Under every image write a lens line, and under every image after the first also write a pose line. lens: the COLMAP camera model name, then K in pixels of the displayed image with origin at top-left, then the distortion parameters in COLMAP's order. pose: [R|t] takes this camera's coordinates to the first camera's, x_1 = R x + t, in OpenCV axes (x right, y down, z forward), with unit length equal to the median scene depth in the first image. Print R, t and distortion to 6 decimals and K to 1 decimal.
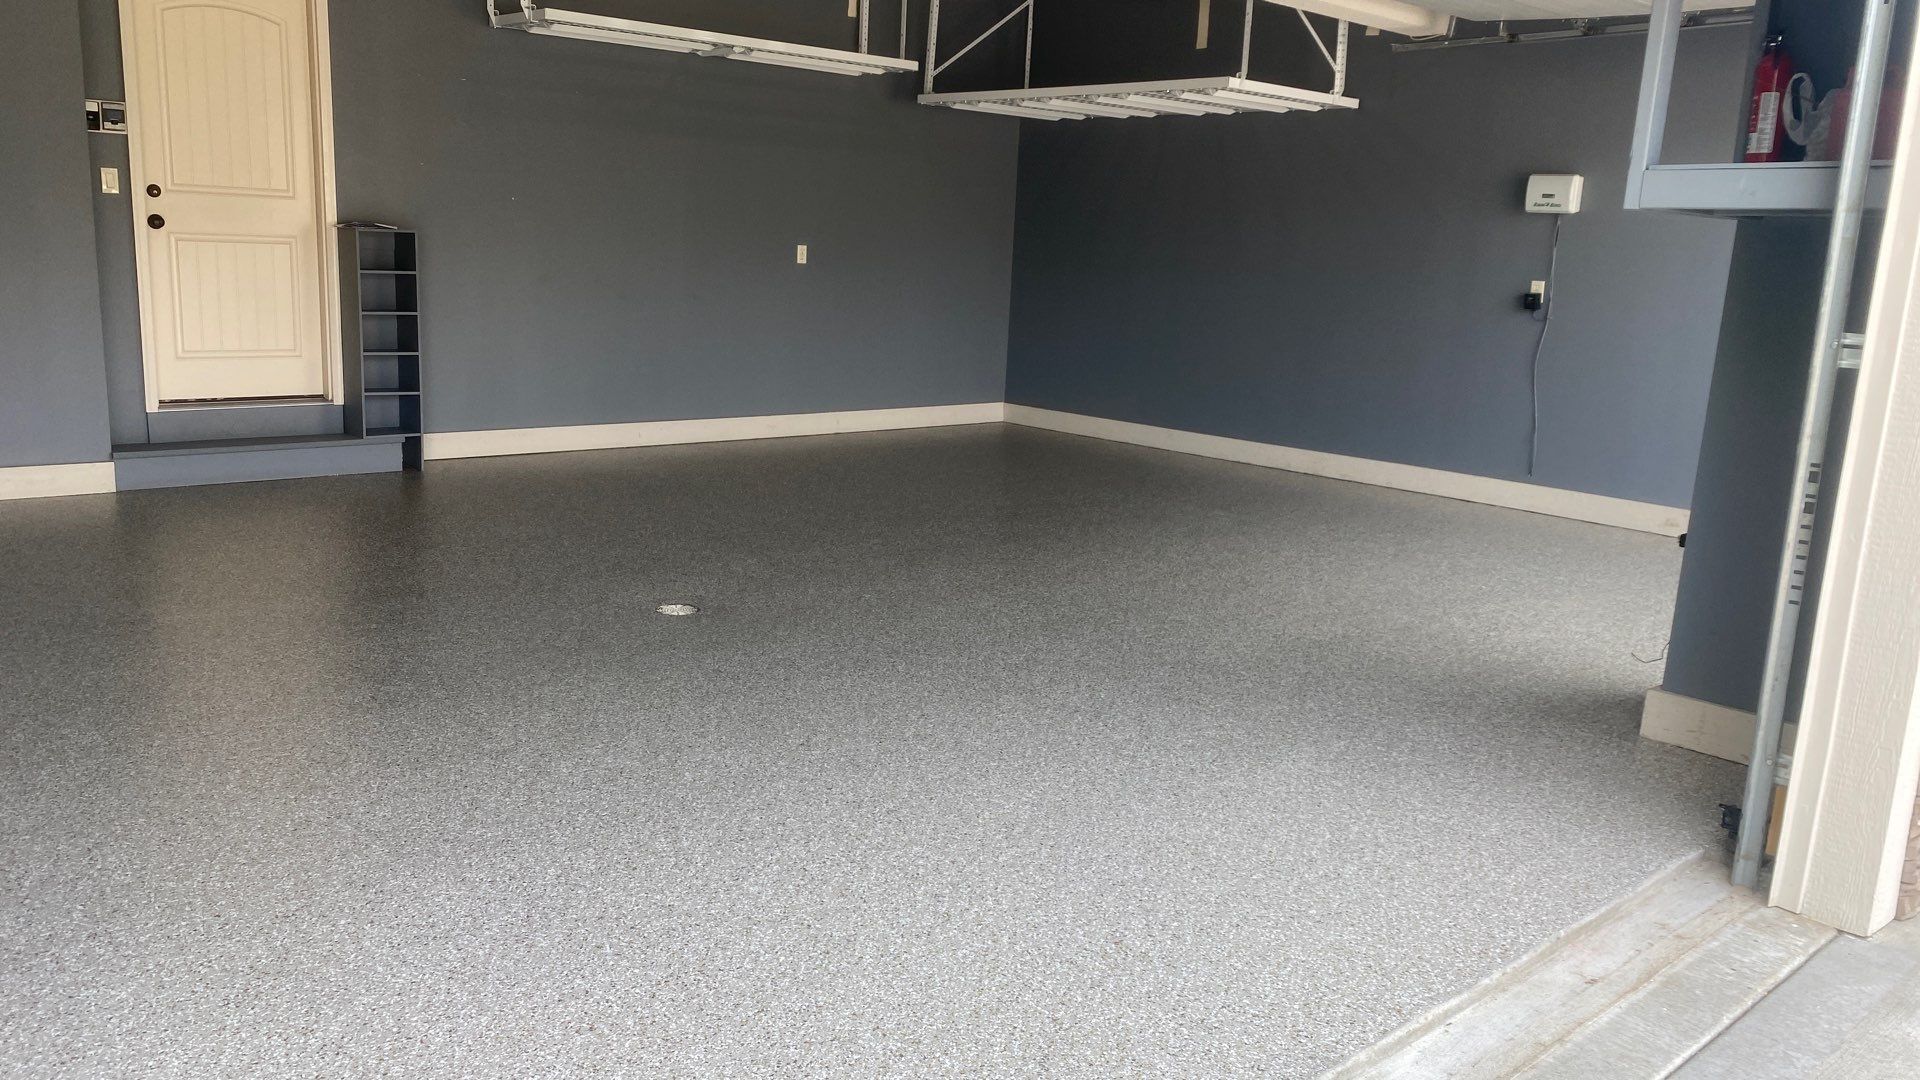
lens RADIAL K [[1442.8, 0, 960.0], [0, 1442.8, 540.0], [0, 0, 1]] dist [0.069183, -0.114894]
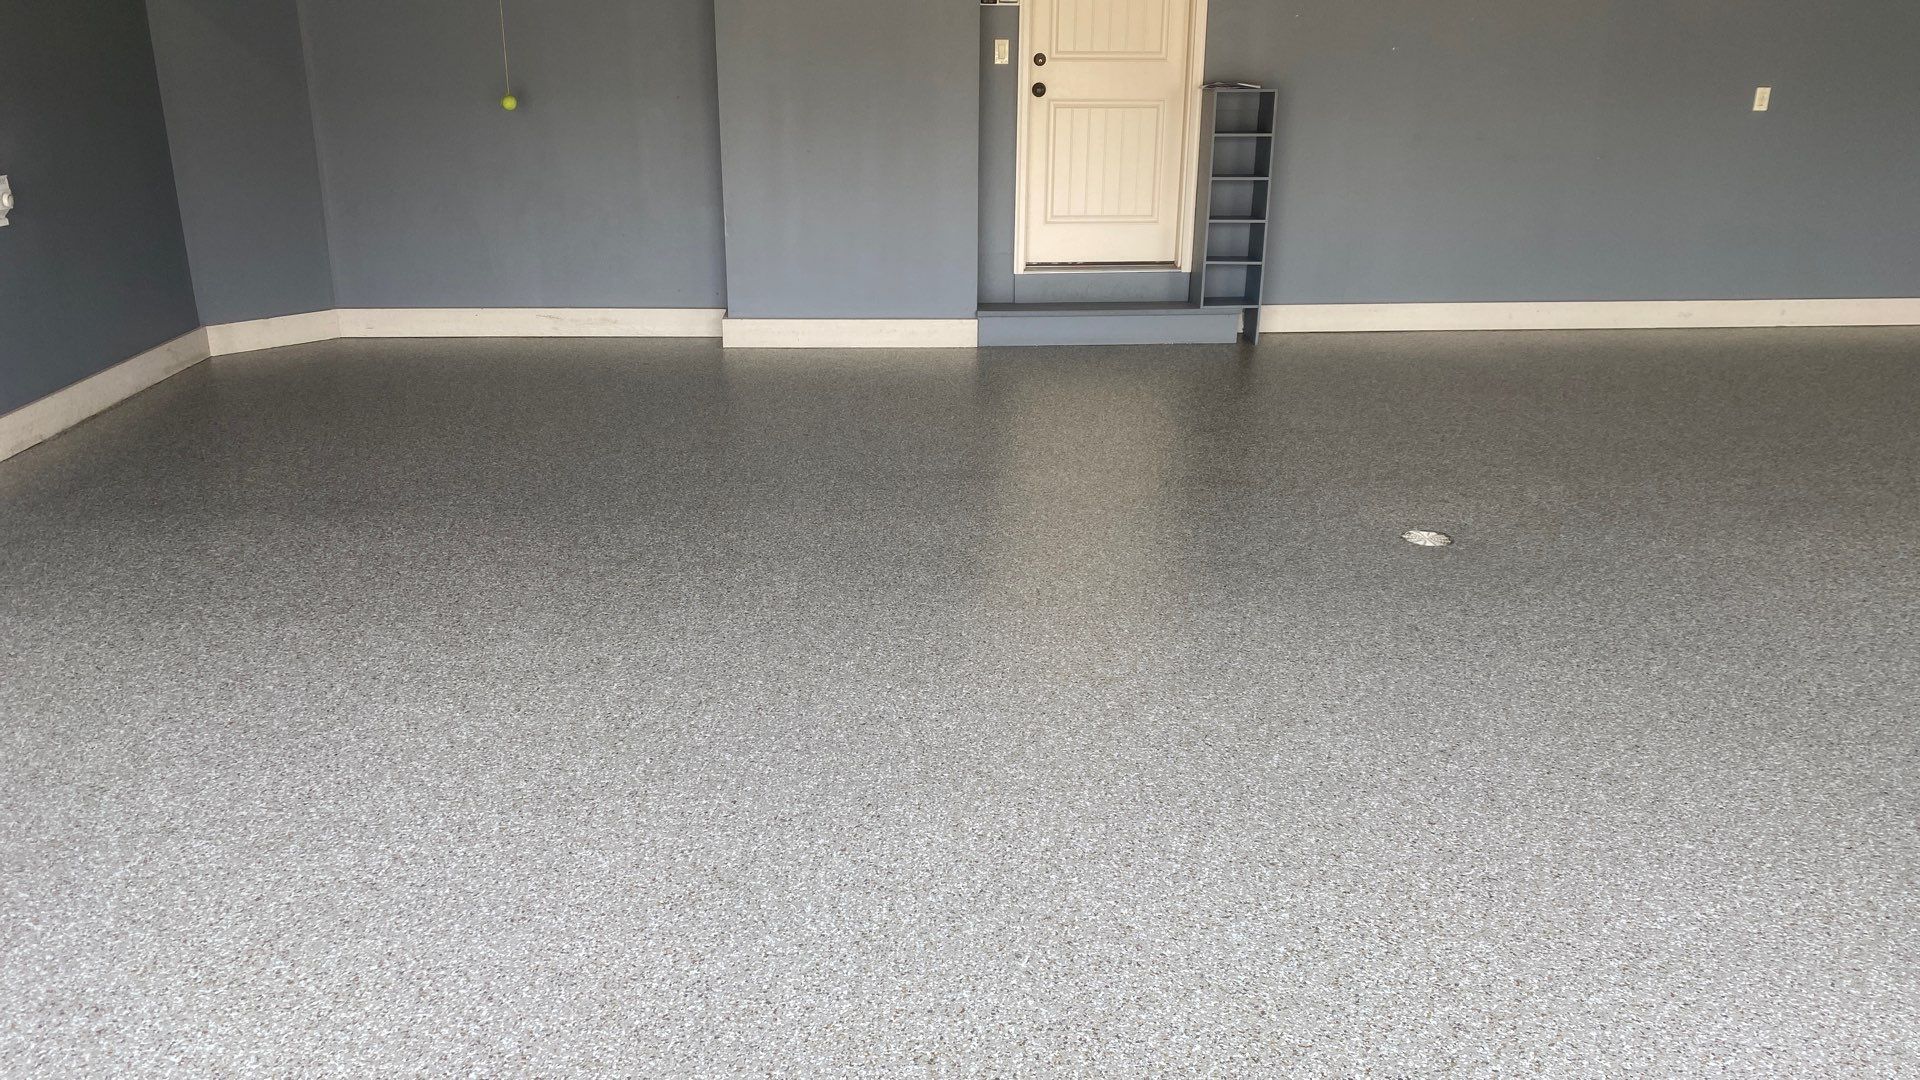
lens RADIAL K [[1442.8, 0, 960.0], [0, 1442.8, 540.0], [0, 0, 1]] dist [0.069183, -0.114894]
pose [[0.785755, 0.155181, -0.598756, 0.078972], [-0.094861, 0.986799, 0.131263, -0.028989], [0.611221, -0.046341, 0.790102, 0.118325]]
